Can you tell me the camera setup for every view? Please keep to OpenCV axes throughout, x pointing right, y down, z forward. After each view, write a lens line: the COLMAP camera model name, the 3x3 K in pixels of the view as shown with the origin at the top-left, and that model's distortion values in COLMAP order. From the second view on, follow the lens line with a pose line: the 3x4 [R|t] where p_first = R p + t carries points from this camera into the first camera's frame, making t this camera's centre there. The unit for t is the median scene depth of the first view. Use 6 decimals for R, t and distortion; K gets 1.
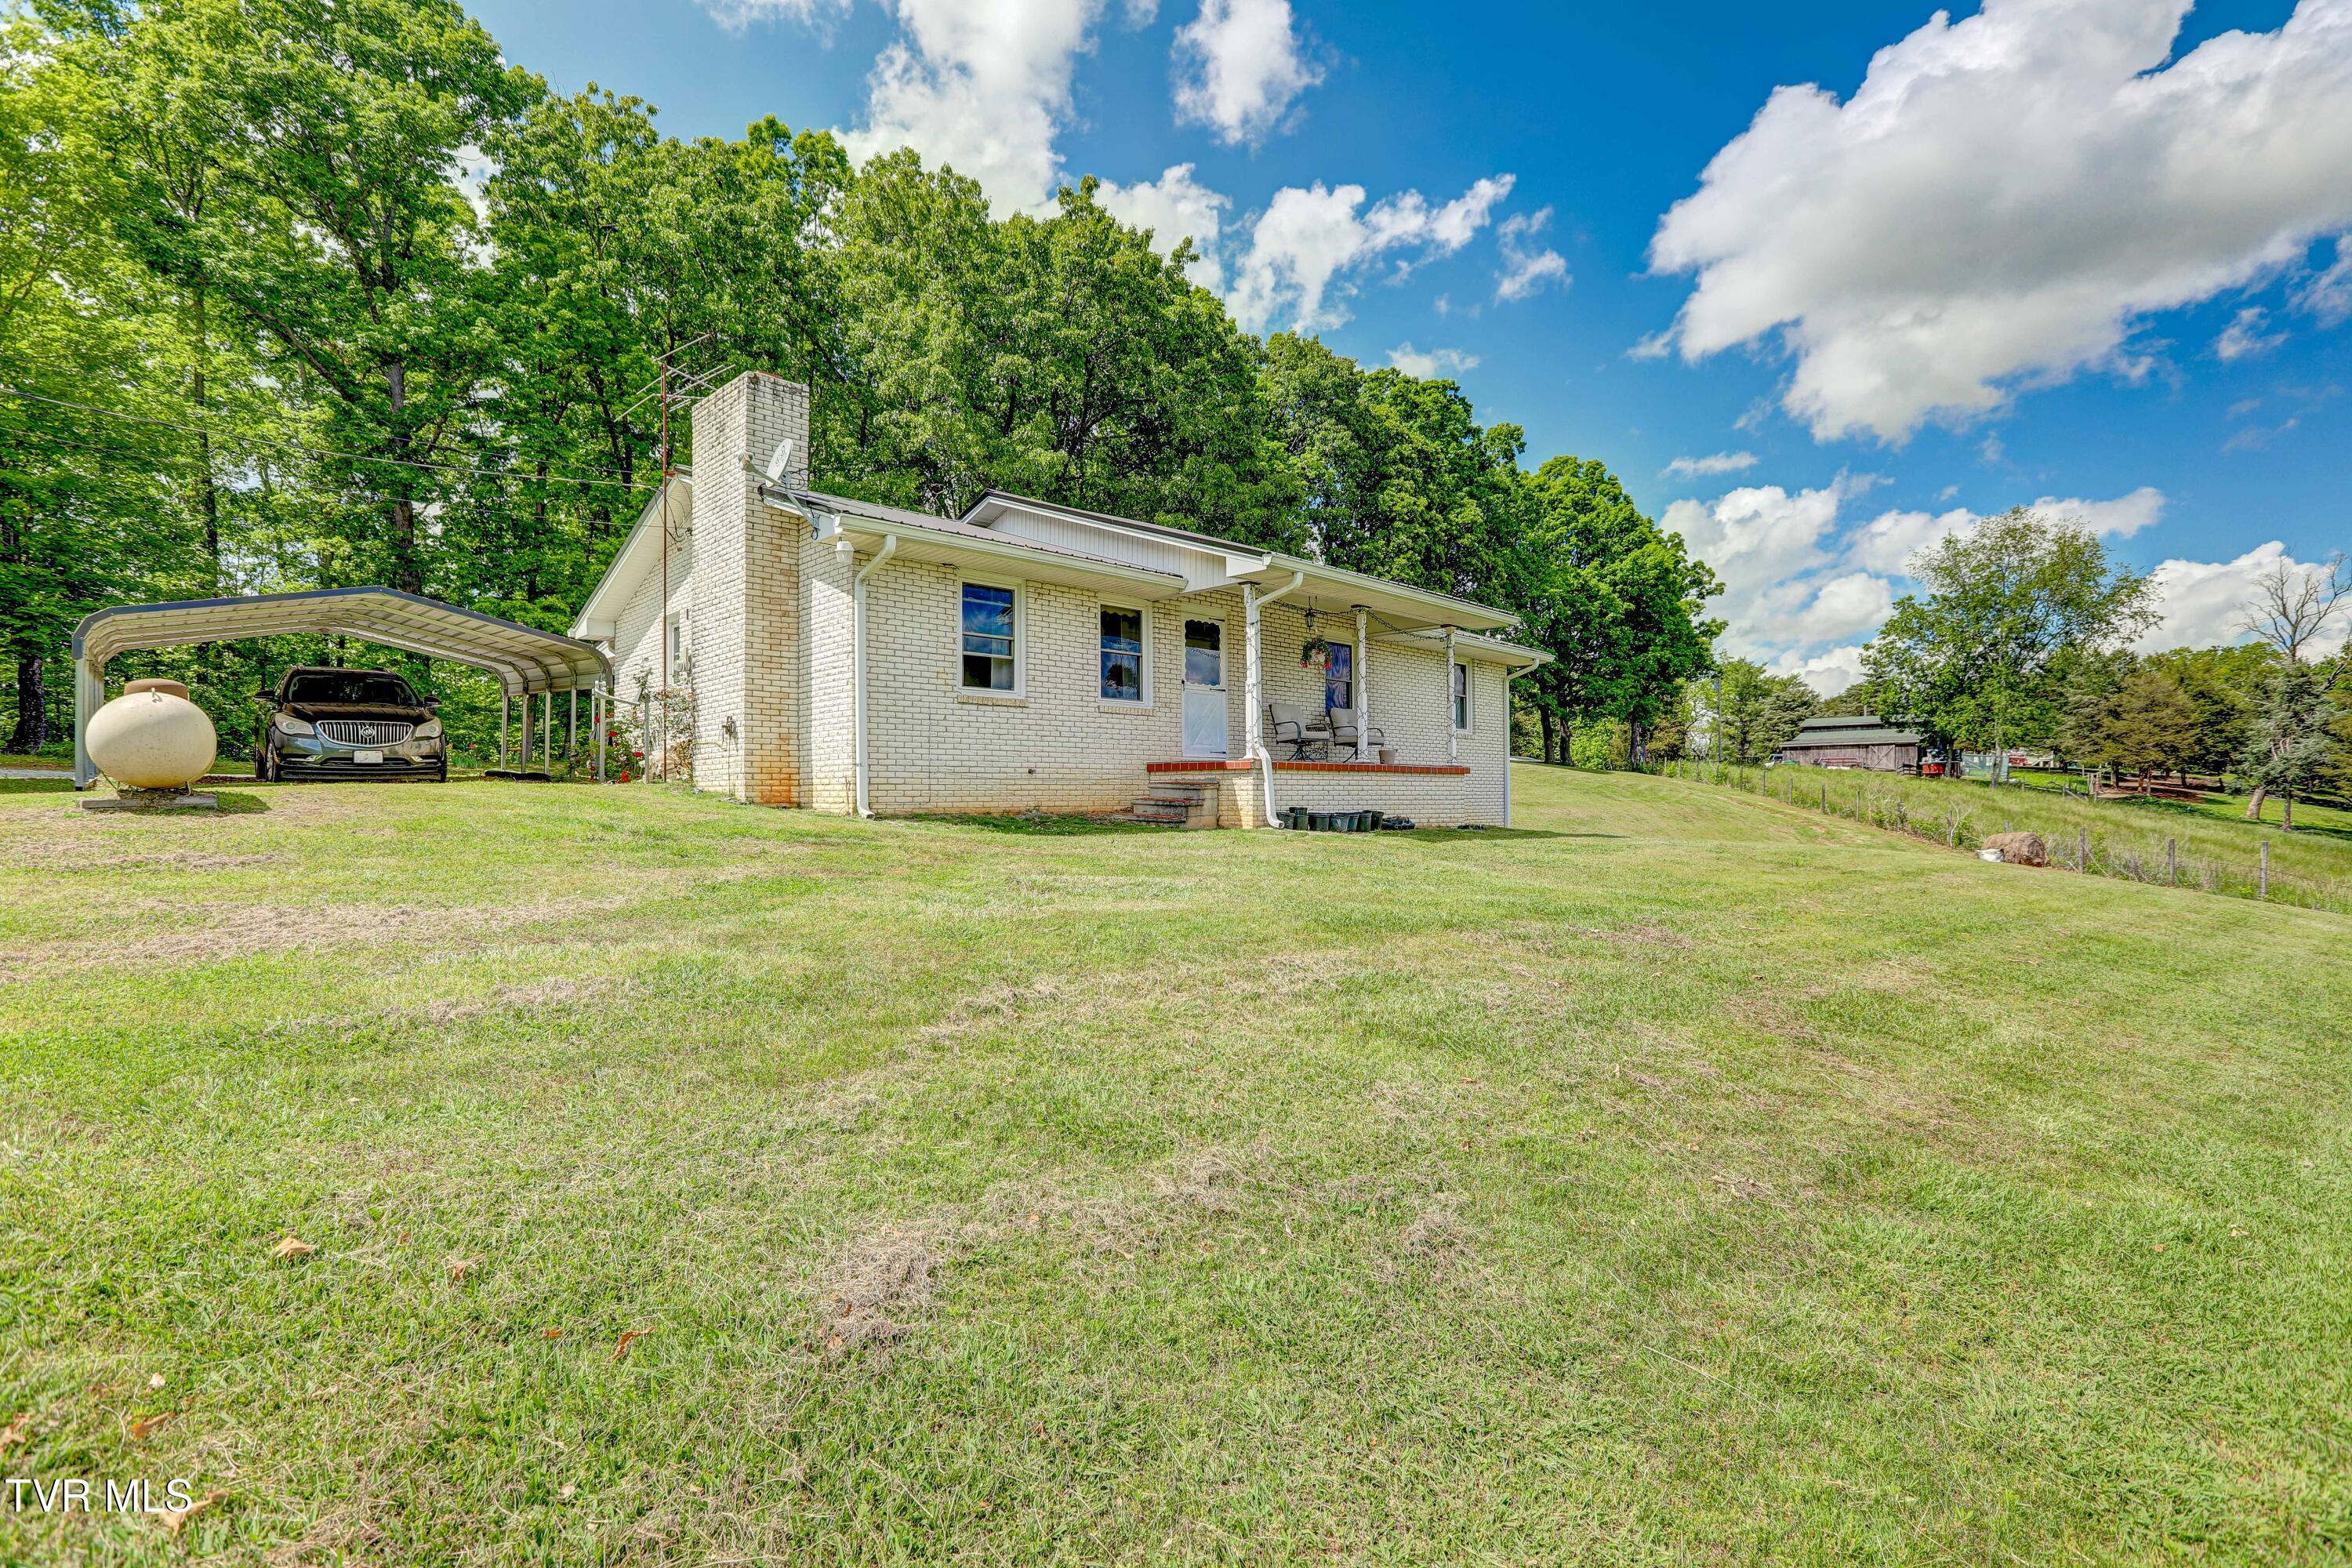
lens RADIAL K [[1057.0, 0, 1176.0], [0, 1057.0, 784.0], [0, 0, 1]] dist [-0.037827, 0.012063]
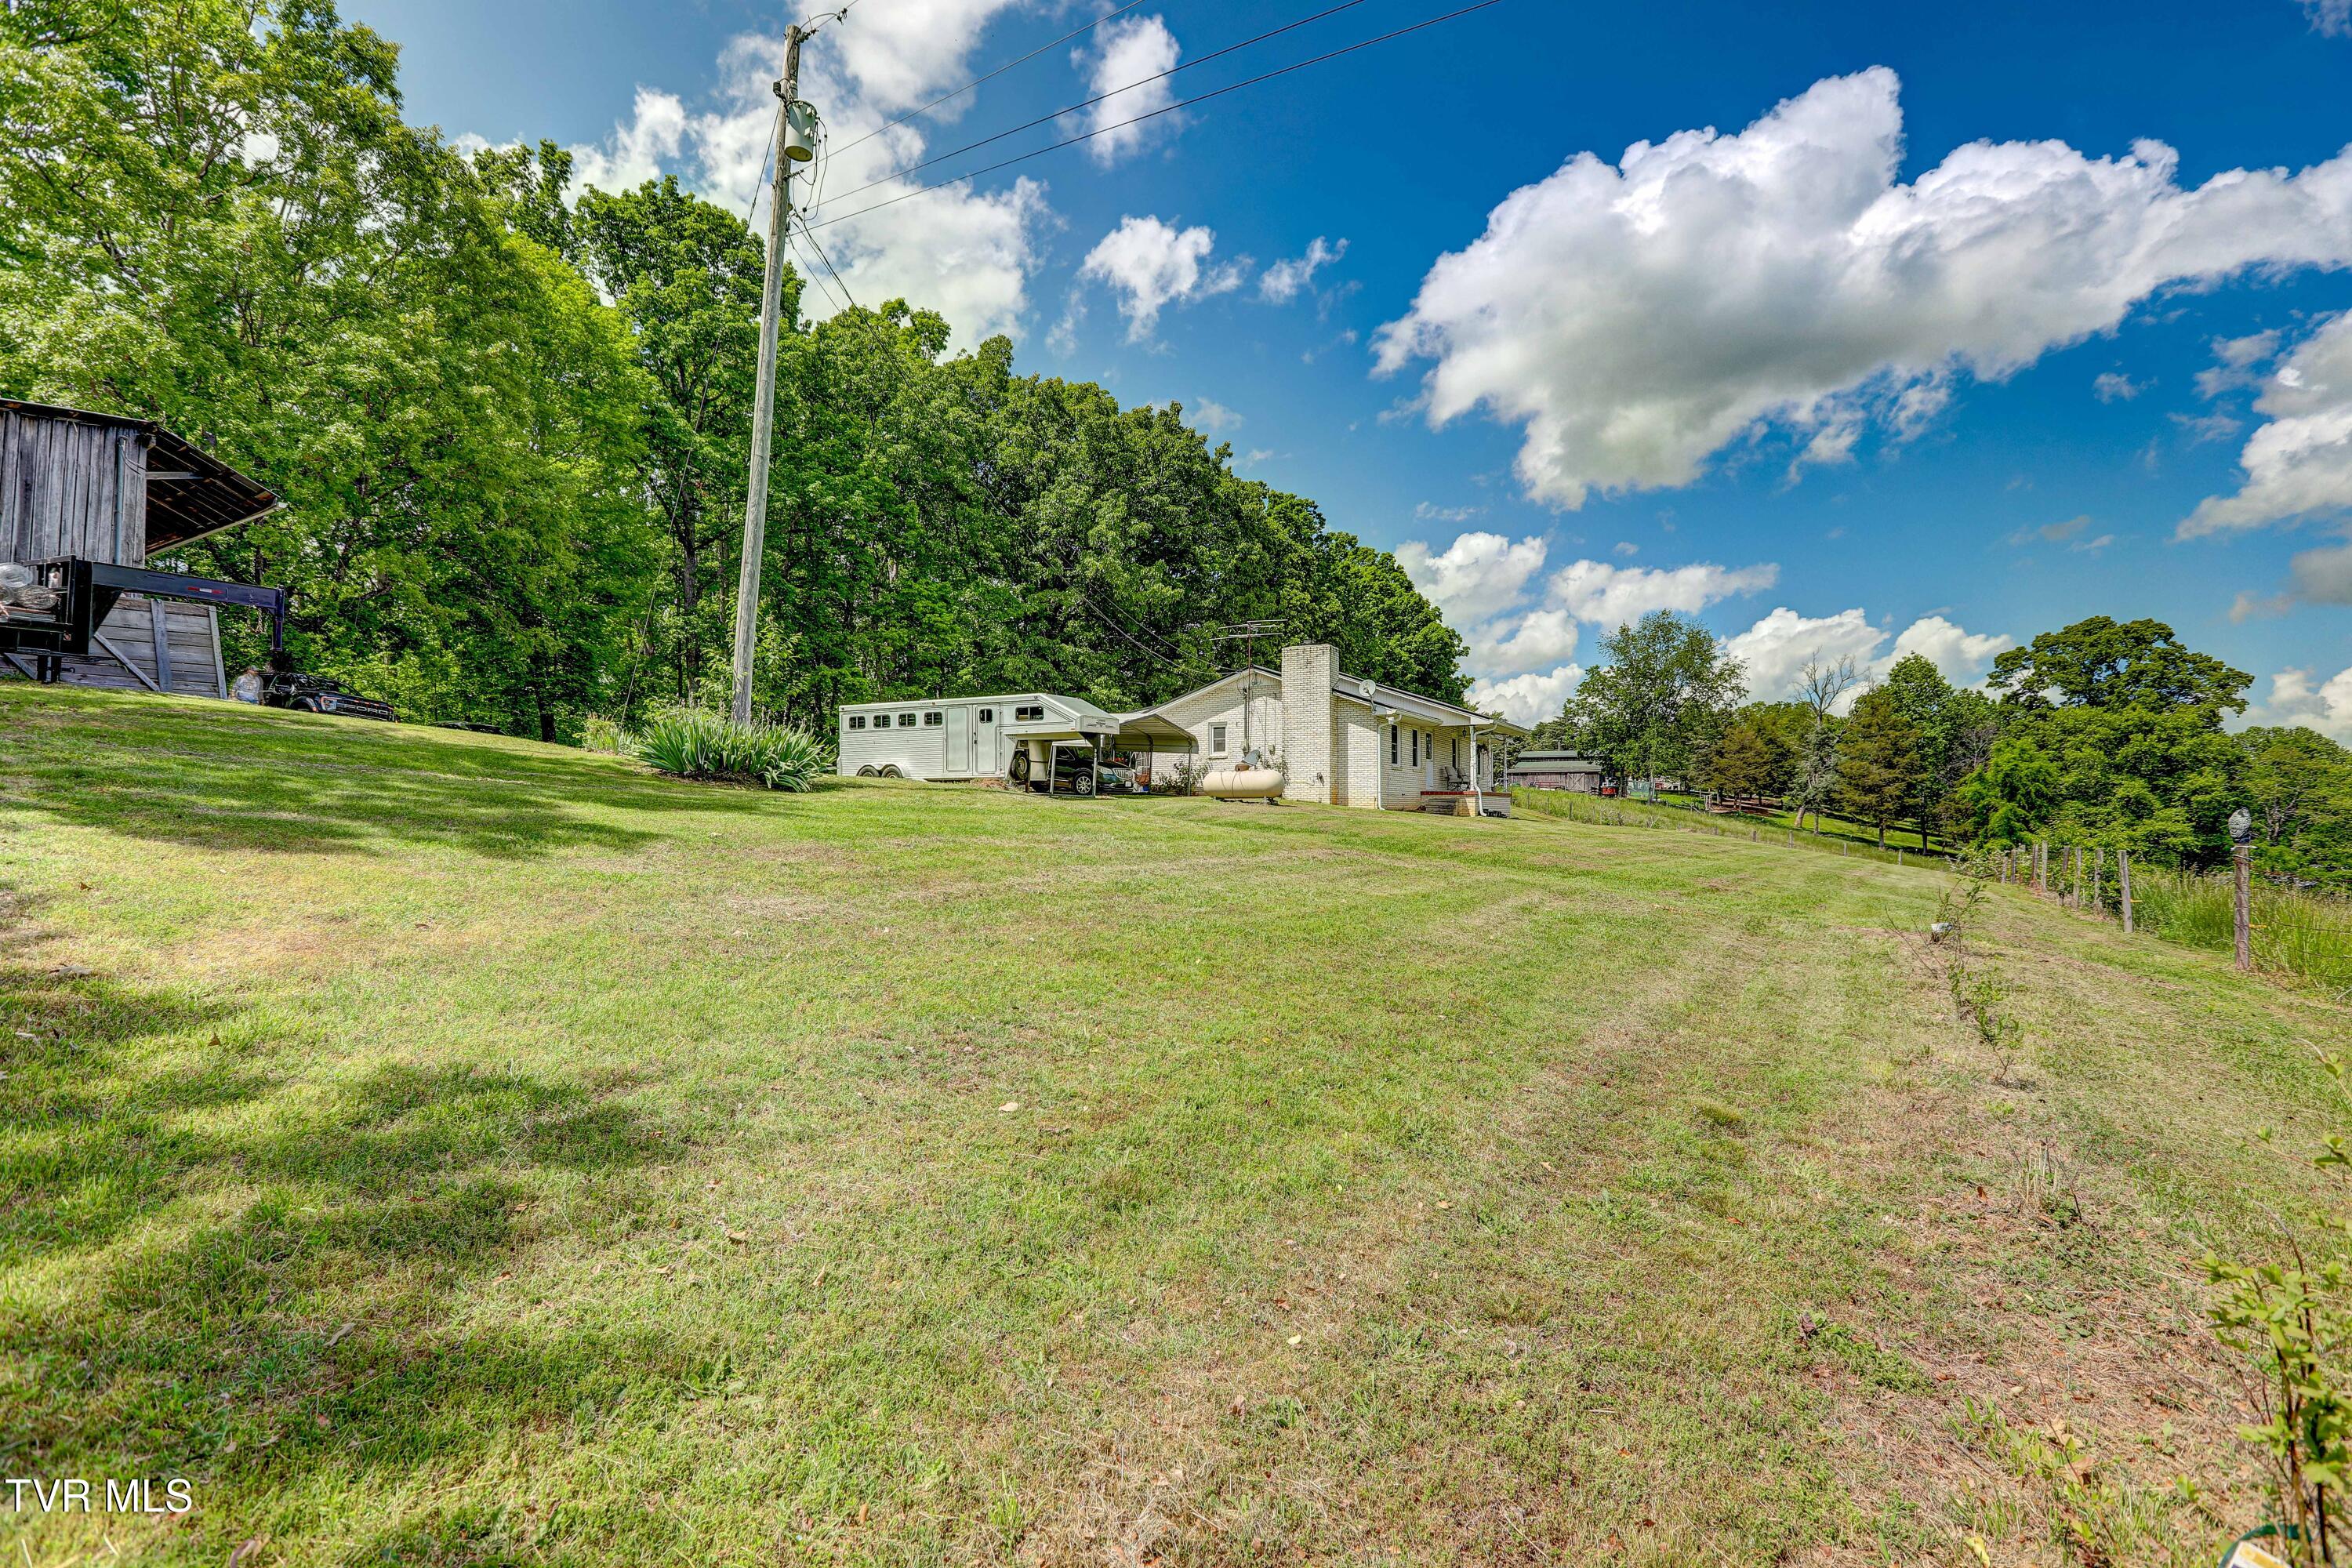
lens RADIAL K [[1057.0, 0, 1176.0], [0, 1057.0, 784.0], [0, 0, 1]] dist [-0.037827, 0.012063]
pose [[0.965130, 0.014077, 0.261392, -0.218071], [-0.011239, 0.999861, -0.012349, 0.000095], [-0.261529, 0.008981, 0.965154, -0.223669]]
